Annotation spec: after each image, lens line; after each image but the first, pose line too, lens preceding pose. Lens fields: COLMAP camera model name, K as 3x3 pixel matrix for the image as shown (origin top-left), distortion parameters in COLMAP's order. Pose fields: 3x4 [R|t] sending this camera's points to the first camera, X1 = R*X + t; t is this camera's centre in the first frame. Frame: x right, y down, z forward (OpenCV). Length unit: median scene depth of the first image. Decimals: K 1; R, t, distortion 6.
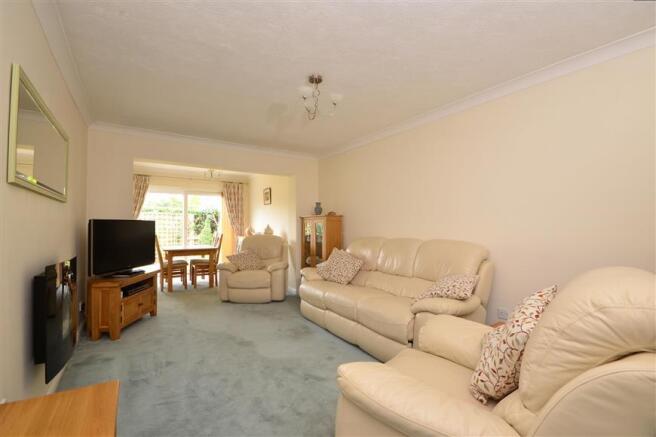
lens RADIAL K [[297.4, 0, 328.2], [0, 297.4, 221.5], [0, 0, 1]] dist [-0.002284, -0.000442]
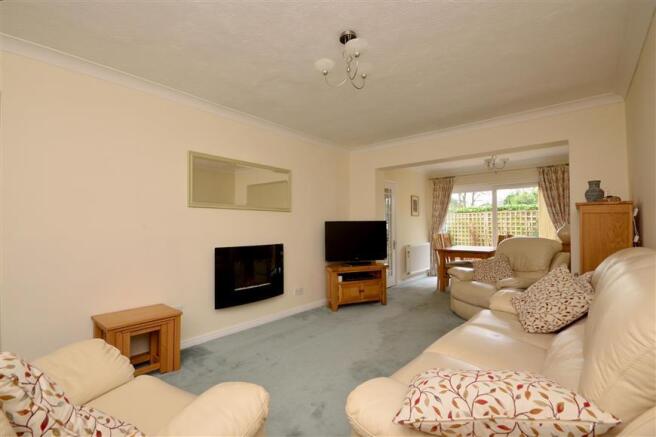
lens RADIAL K [[297.4, 0, 328.2], [0, 297.4, 221.5], [0, 0, 1]] dist [-0.002284, -0.000442]
pose [[0.291471, -0.019730, -0.956376, 0.336645], [0.022989, 0.999643, -0.013617, 0.007224], [0.956303, -0.018018, 0.291820, 0.357505]]
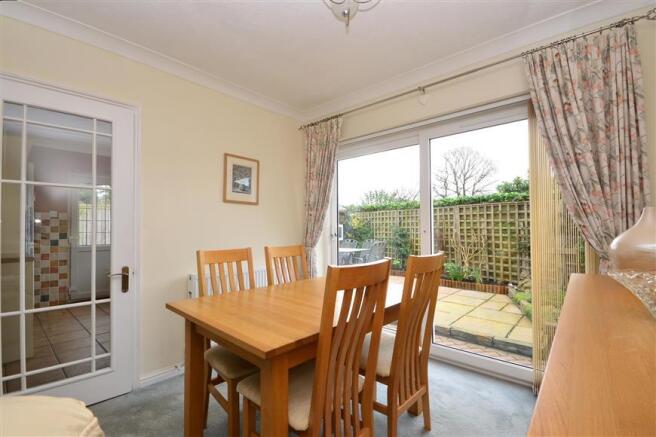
lens RADIAL K [[297.4, 0, 328.2], [0, 297.4, 221.5], [0, 0, 1]] dist [-0.002284, -0.000442]
pose [[0.284983, -0.025990, -0.958180, -0.228632], [0.023290, 0.999525, -0.020185, 0.023899], [0.958250, -0.016563, 0.285453, 1.108588]]
